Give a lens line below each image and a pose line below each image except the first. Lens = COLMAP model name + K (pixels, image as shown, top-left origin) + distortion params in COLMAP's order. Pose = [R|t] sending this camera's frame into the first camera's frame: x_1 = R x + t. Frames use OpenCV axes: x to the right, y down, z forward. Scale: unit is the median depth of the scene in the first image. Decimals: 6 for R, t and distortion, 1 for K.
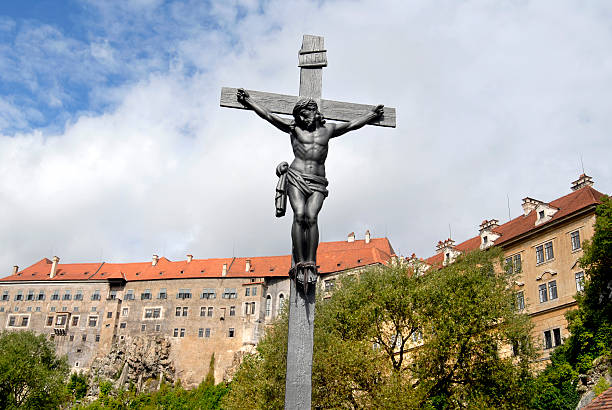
lens RADIAL K [[733.5, 0, 306.0], [0, 733.5, 205.0], [0, 0, 1]] dist [-0.003982, 0.015502]
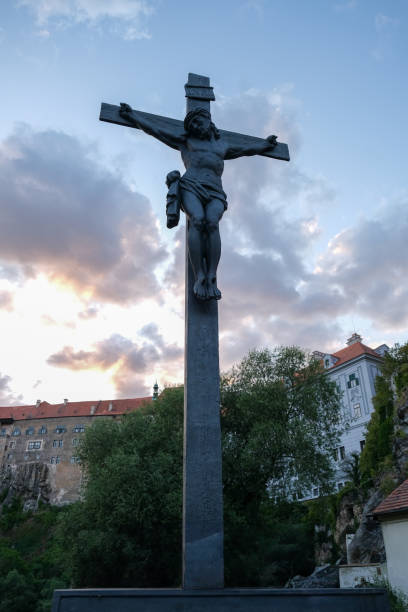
lens RADIAL K [[491.8, 0, 204.0], [0, 491.8, 306.0], [0, 0, 1]] dist [0.012611, 0.004560]
pose [[0.993870, 0.005473, 0.110416, -0.013667], [0.010374, 0.989750, -0.142431, 0.041524], [-0.110064, 0.142704, 0.983627, 0.105380]]
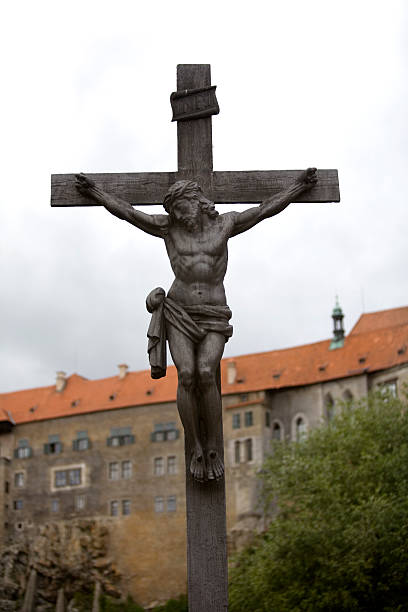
lens RADIAL K [[1432.3, 0, 204.0], [0, 1432.3, 306.0], [0, 0, 1]] dist [-0.202135, -0.075997]
pose [[0.987089, -0.112729, -0.113790, 0.033899], [0.118664, 0.991832, 0.046783, -0.022273], [0.107587, -0.059681, 0.992403, -0.047348]]
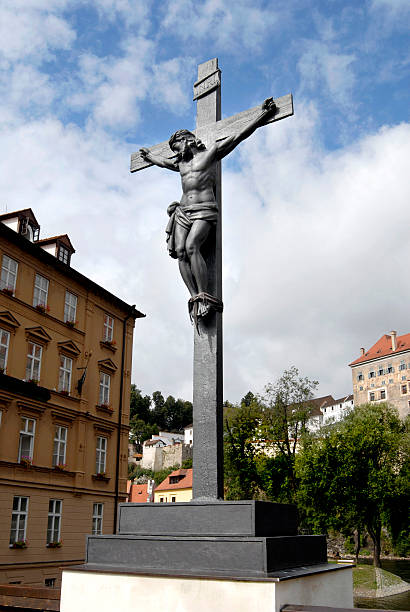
lens RADIAL K [[694.8, 0, 205.0], [0, 694.8, 306.0], [0, 0, 1]] dist [-0.109030, -0.002294]
pose [[0.730983, -0.271714, -0.625967, 0.124623], [0.293087, 0.953402, -0.071587, 0.034885], [0.616250, -0.131133, 0.776557, 0.068374]]
